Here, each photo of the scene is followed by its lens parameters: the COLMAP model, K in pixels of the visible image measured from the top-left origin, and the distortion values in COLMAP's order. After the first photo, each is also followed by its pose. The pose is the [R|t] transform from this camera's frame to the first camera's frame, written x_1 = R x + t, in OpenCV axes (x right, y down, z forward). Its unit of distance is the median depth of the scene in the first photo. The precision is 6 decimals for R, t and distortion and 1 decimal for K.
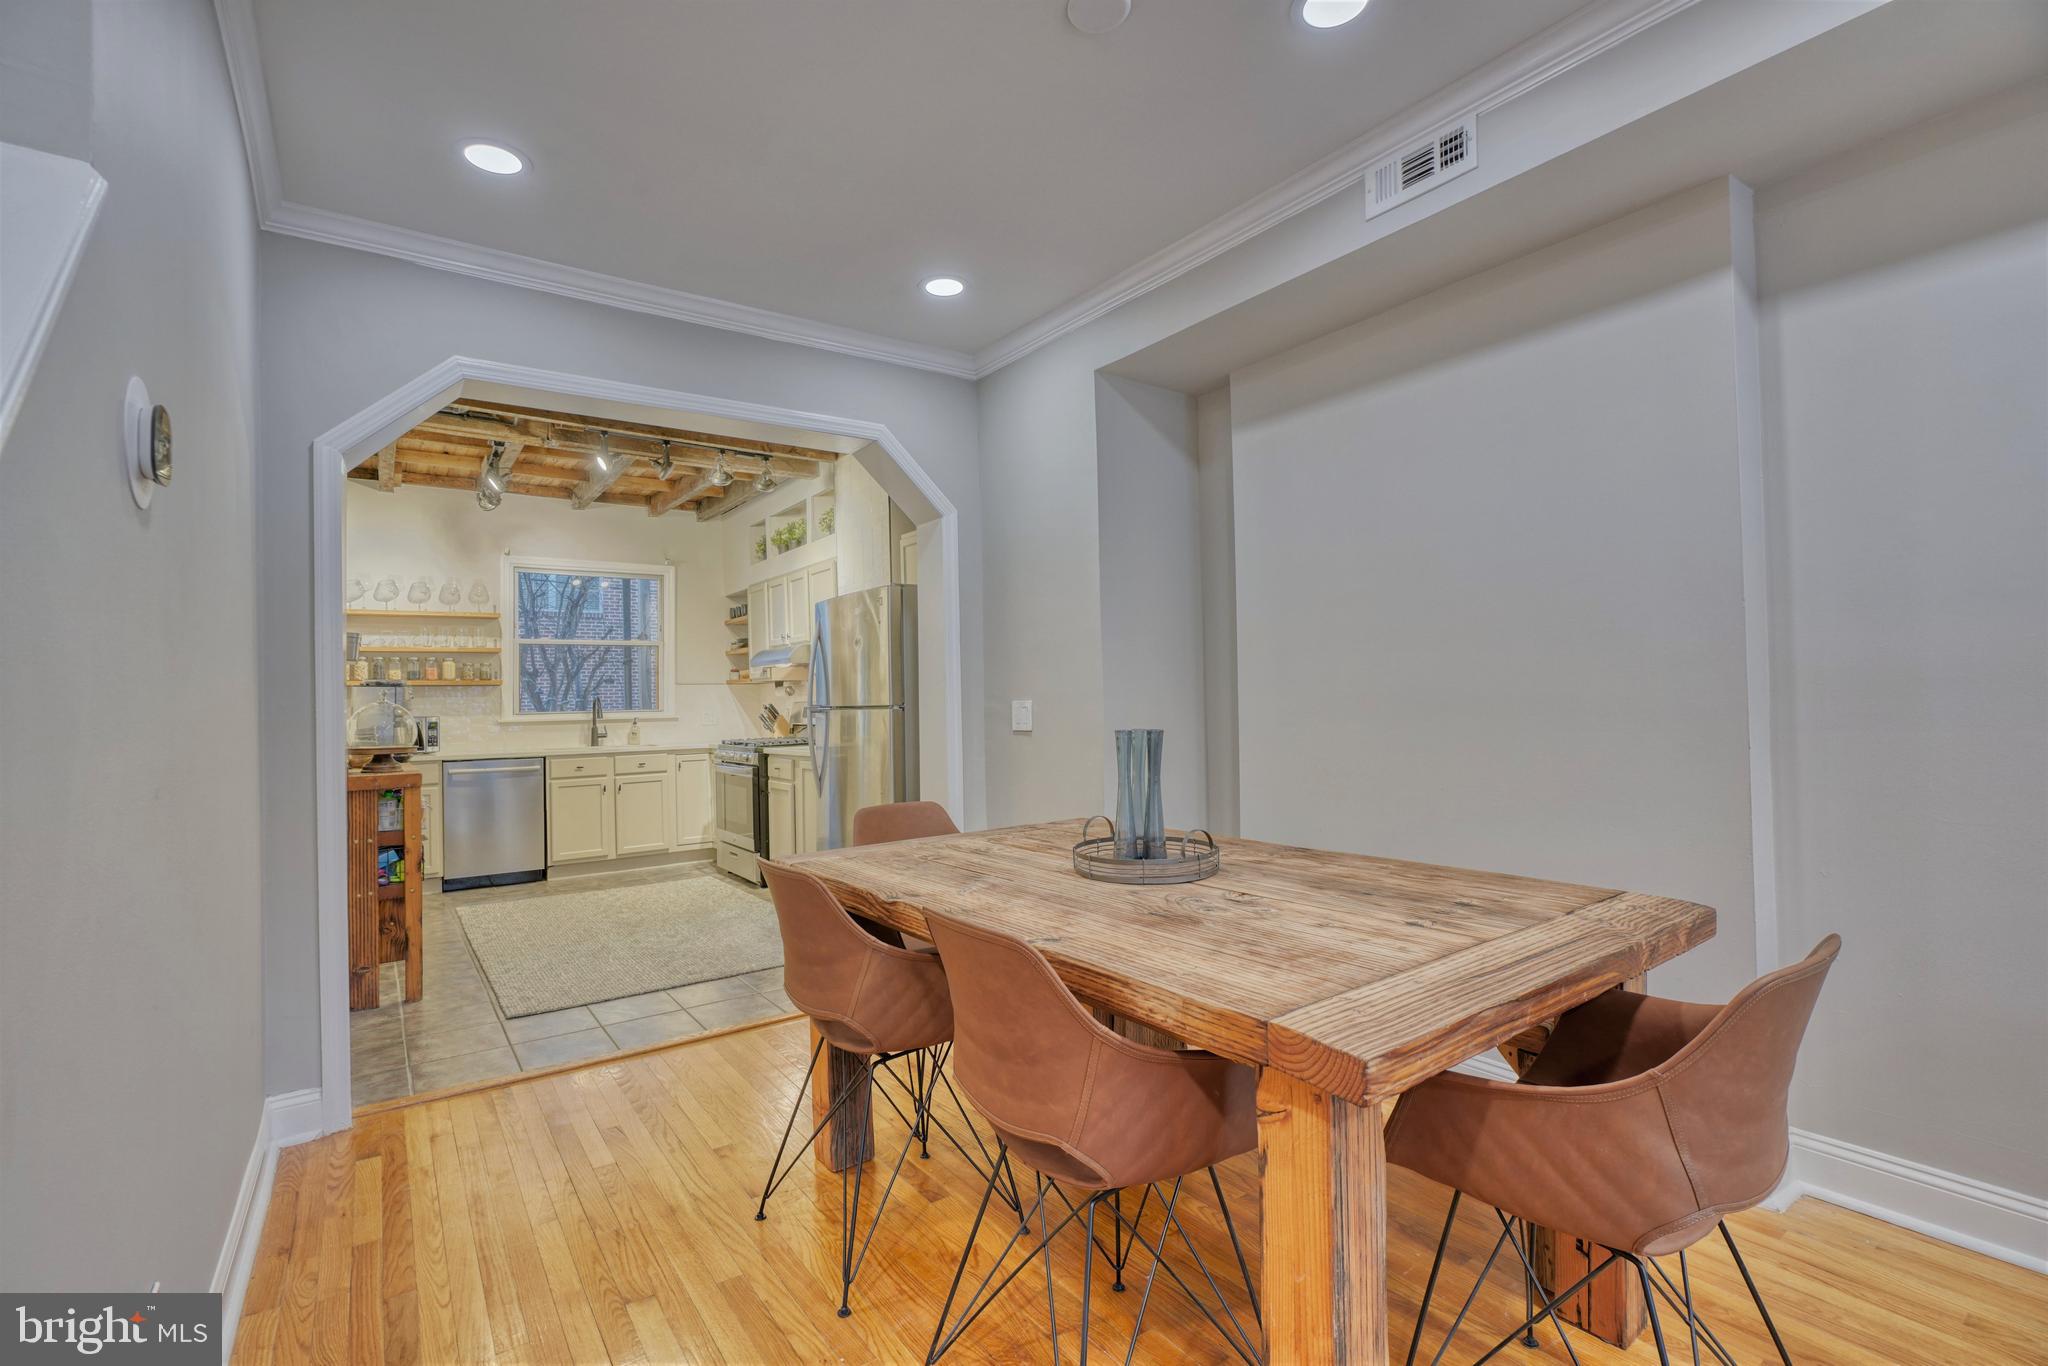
lens RADIAL K [[930.8, 0, 1024.9], [0, 930.8, 683.5], [0, 0, 1]] dist [-0.008526, 0.003169]
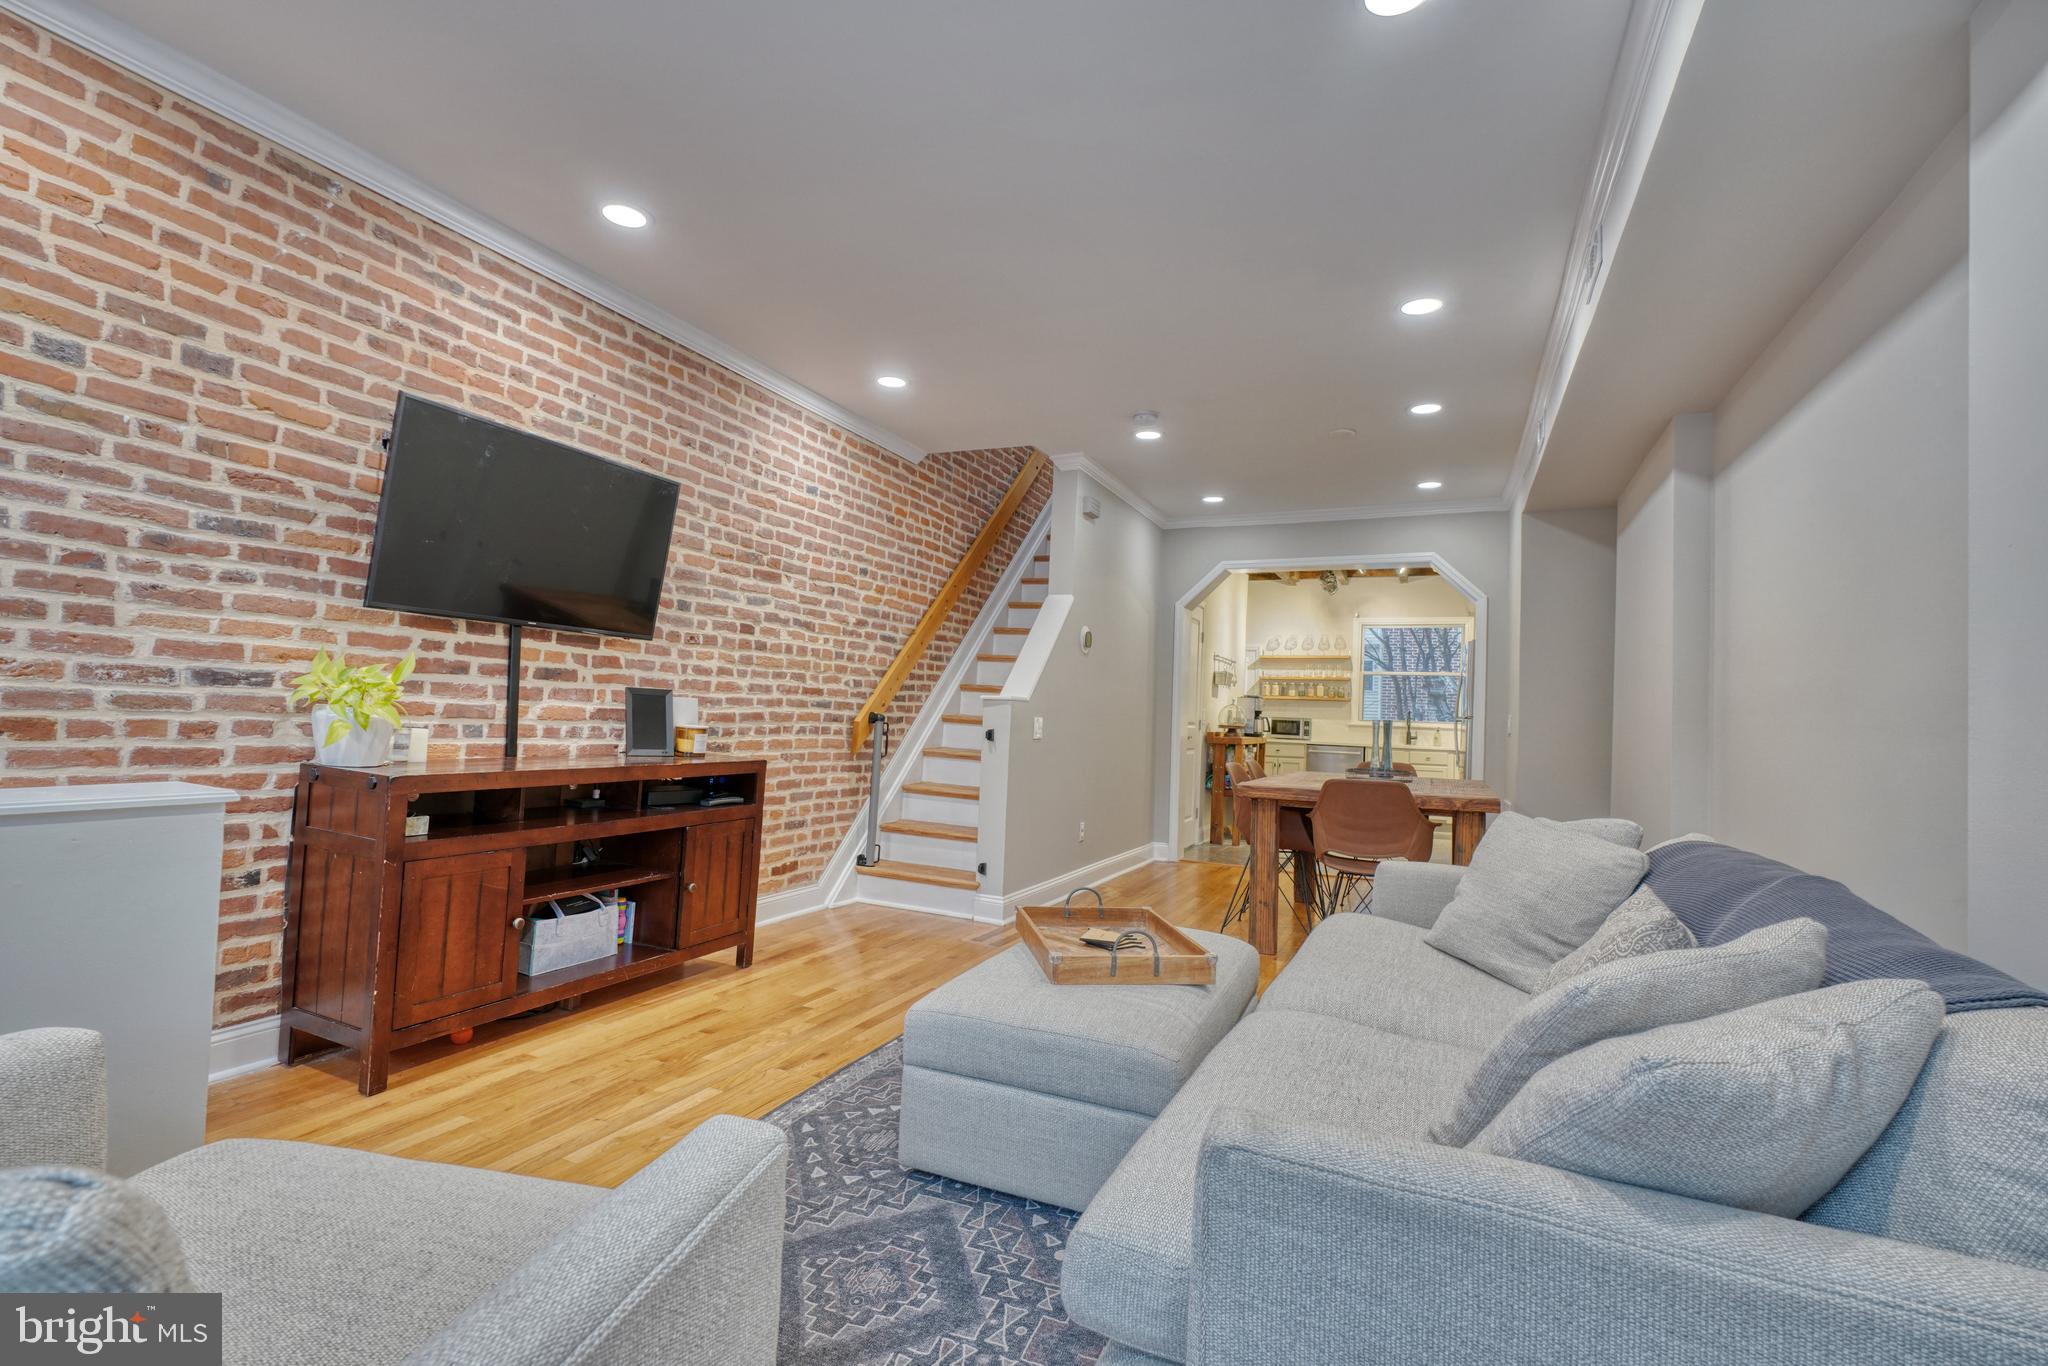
lens RADIAL K [[930.8, 0, 994.3], [0, 930.8, 664.3], [0, 0, 1]] dist [-0.008526, 0.003169]
pose [[0.484778, -0.009582, -0.874585, 0.938062], [-0.030560, 0.999144, -0.027886, 0.003863], [0.874103, 0.040246, 0.484071, -0.529318]]
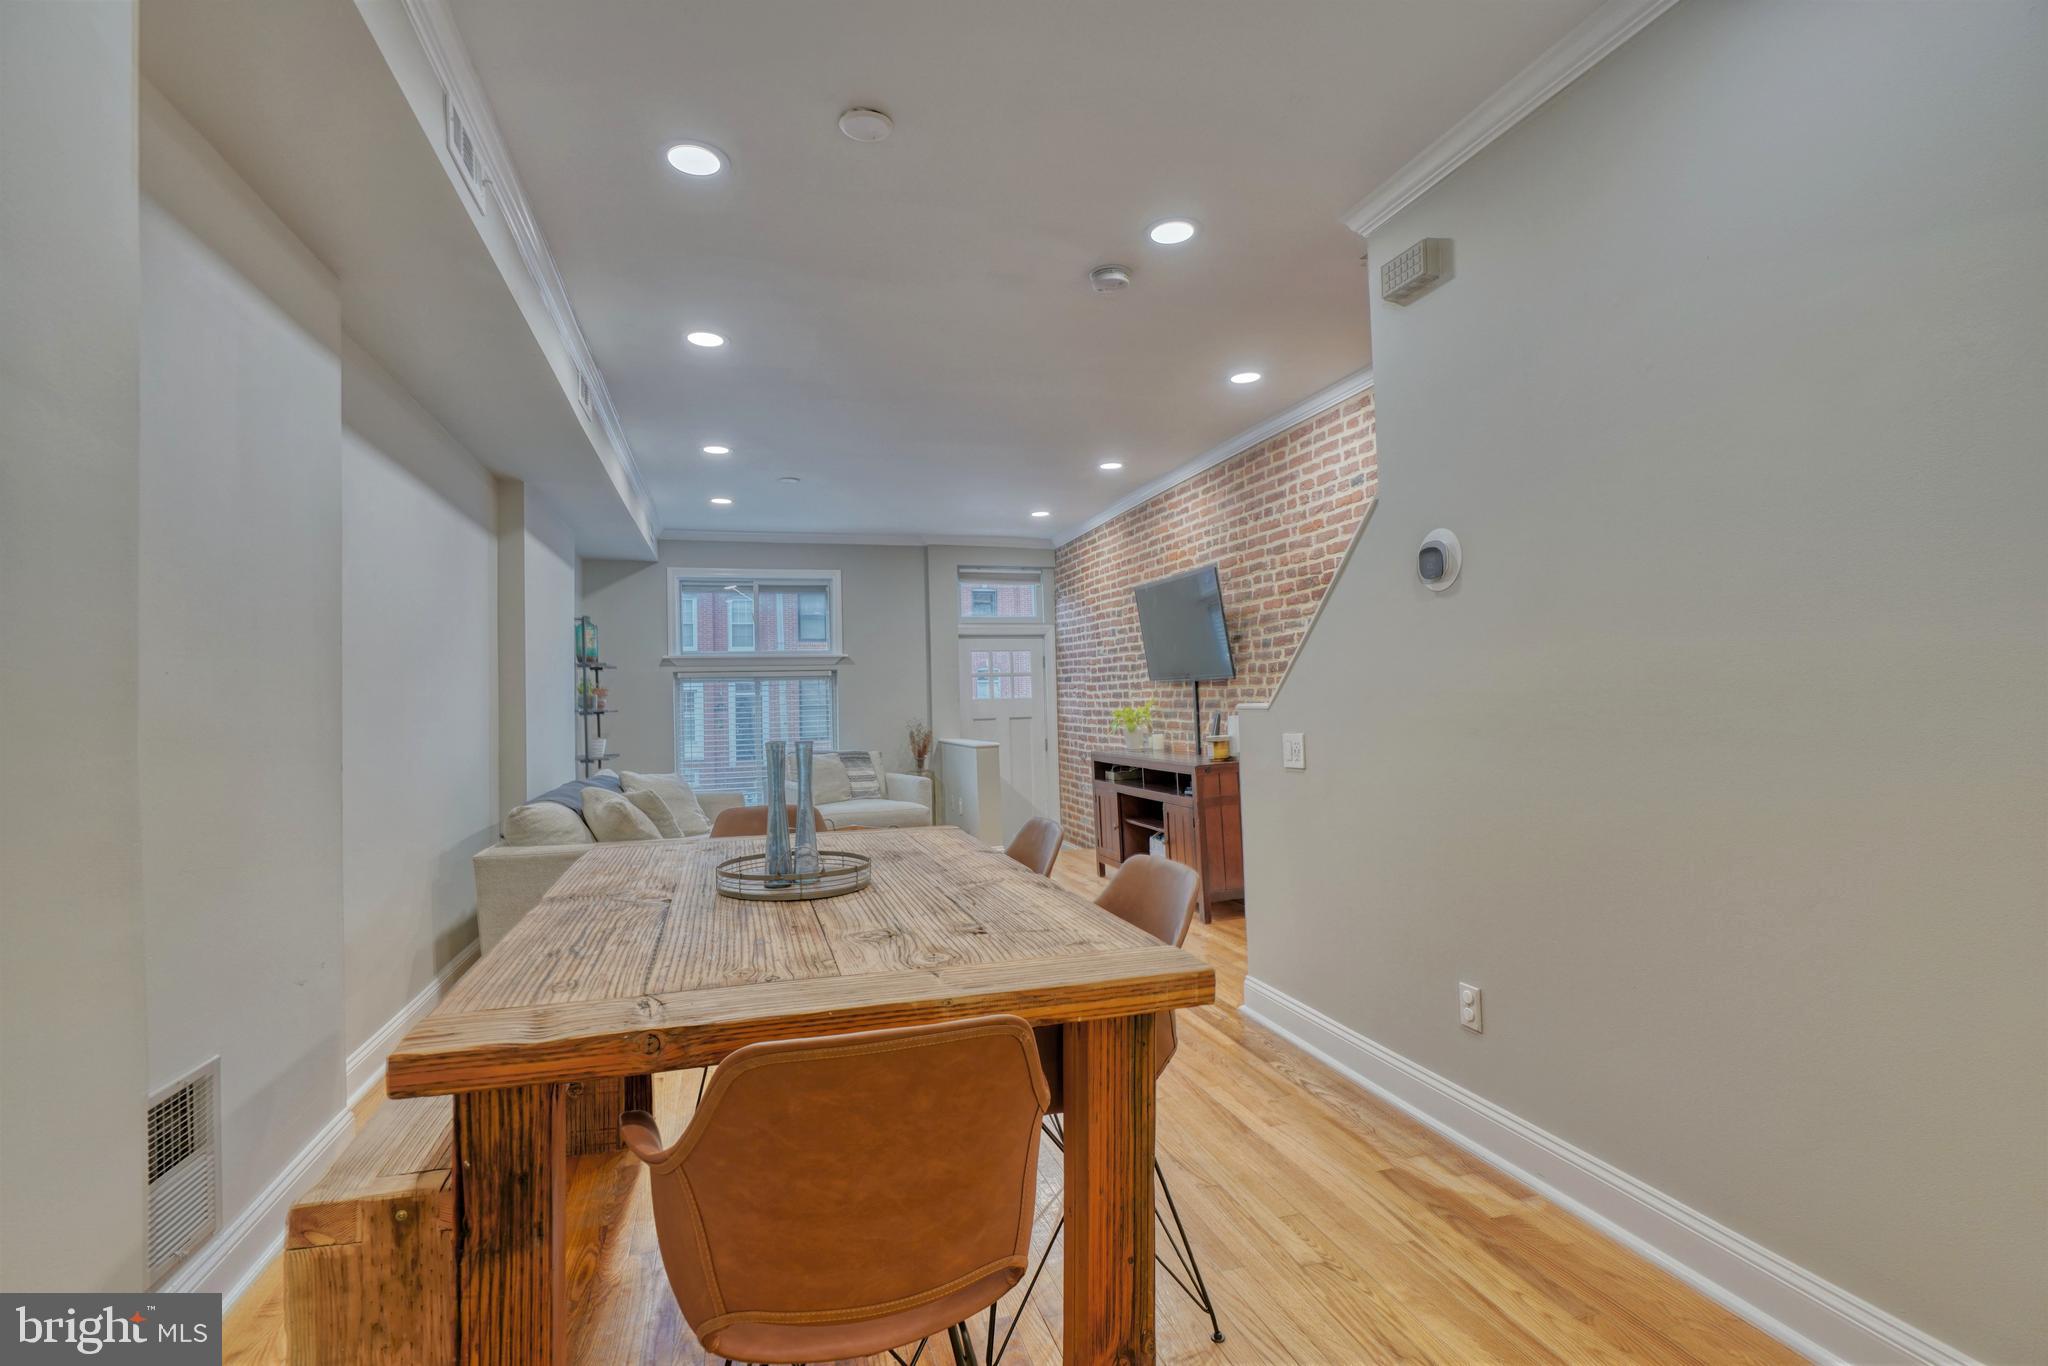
lens RADIAL K [[930.8, 0, 1033.4], [0, 930.8, 687.9], [0, 0, 1]] dist [-0.008526, 0.003169]
pose [[-0.949673, 0.046431, 0.309782, -0.233768], [0.036103, 0.998587, -0.038995, 0.023585], [-0.311154, -0.025848, -0.950008, 1.032894]]
